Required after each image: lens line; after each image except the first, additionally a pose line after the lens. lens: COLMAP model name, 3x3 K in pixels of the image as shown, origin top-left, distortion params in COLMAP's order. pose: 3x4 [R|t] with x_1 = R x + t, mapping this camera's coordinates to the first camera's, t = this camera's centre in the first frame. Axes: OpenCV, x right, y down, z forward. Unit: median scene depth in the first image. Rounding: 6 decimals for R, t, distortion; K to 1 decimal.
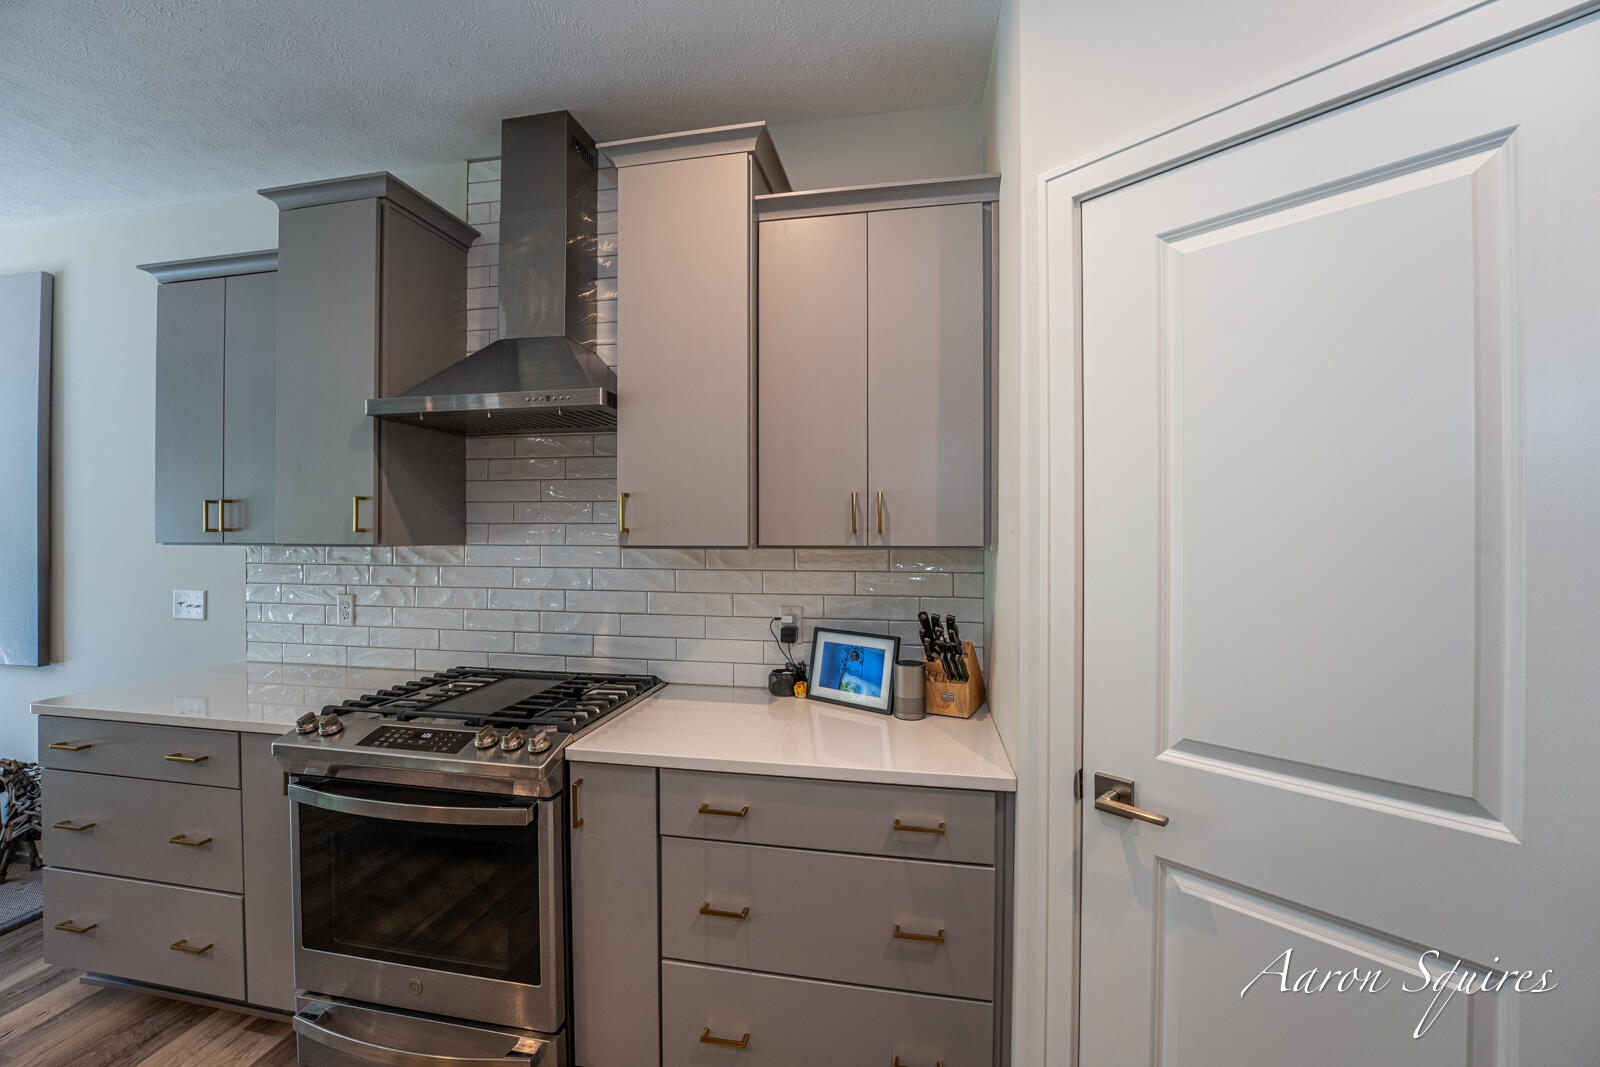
lens RADIAL K [[656.7, 0, 804.4], [0, 656.7, 528.1], [0, 0, 1]] dist [-0.023418, 0.000414]
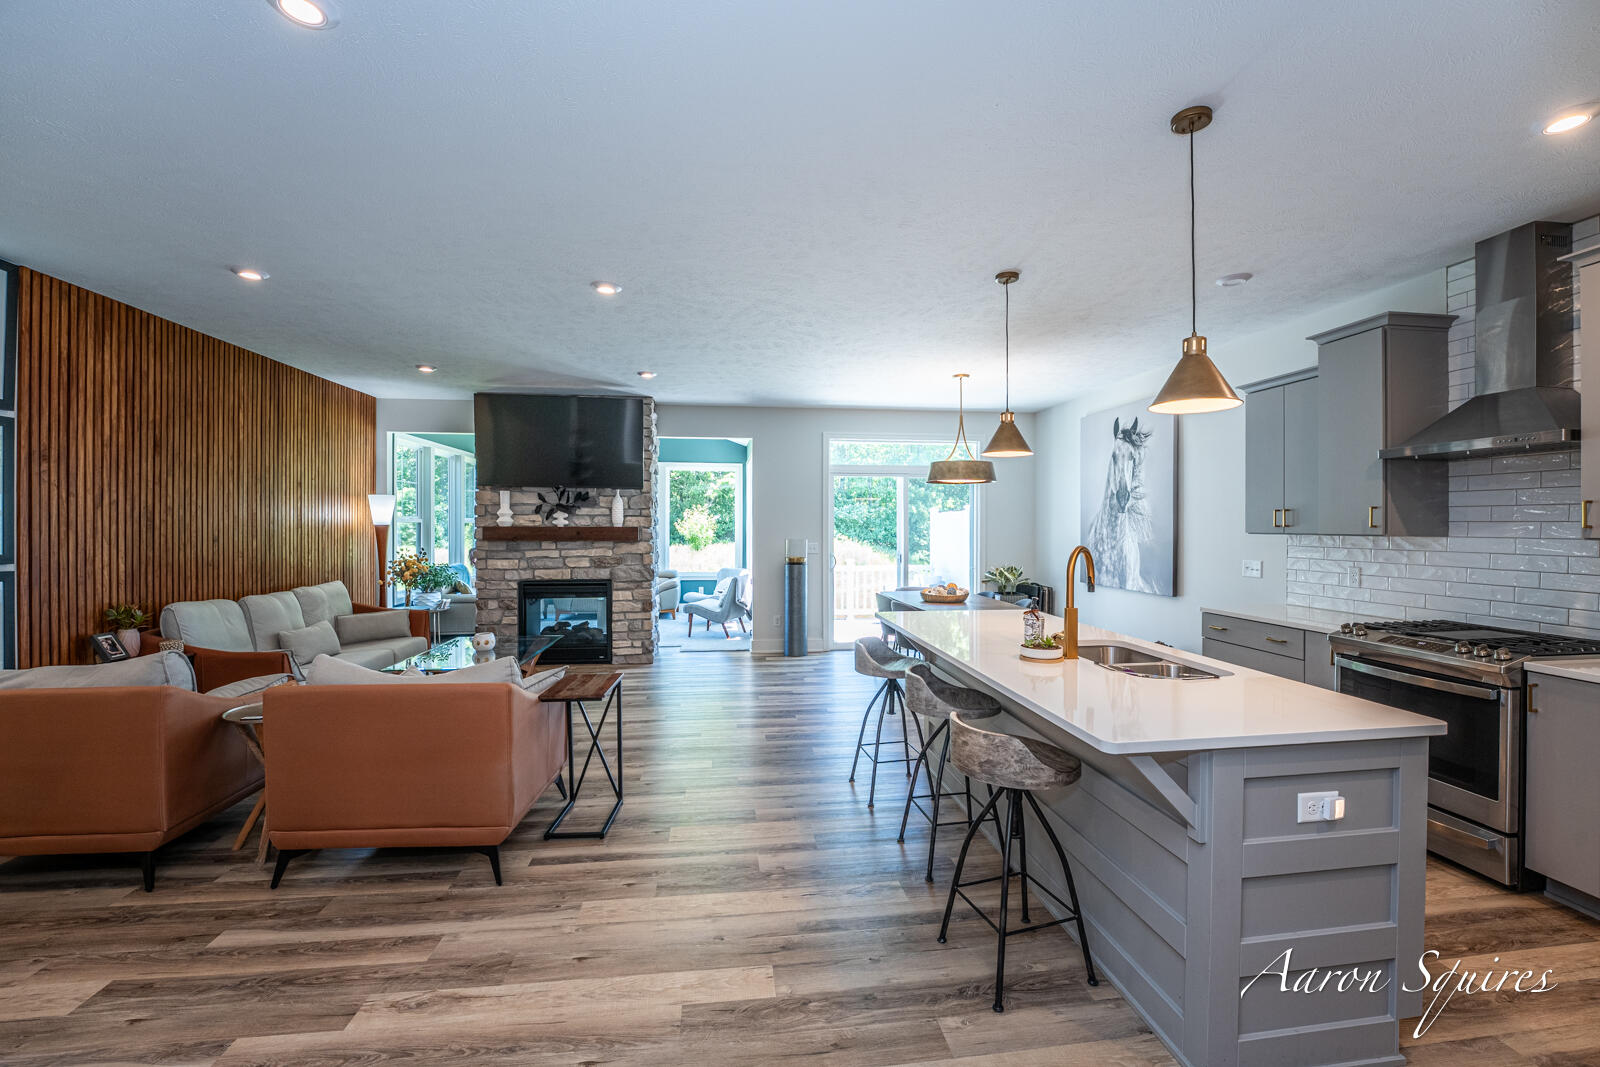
lens RADIAL K [[656.7, 0, 804.4], [0, 656.7, 528.1], [0, 0, 1]] dist [-0.023418, 0.000414]
pose [[0.308018, 0.004976, -0.951368, 0.431249], [-0.000217, 0.999987, 0.005161, -0.000528], [0.951381, -0.001383, 0.308015, -0.871670]]
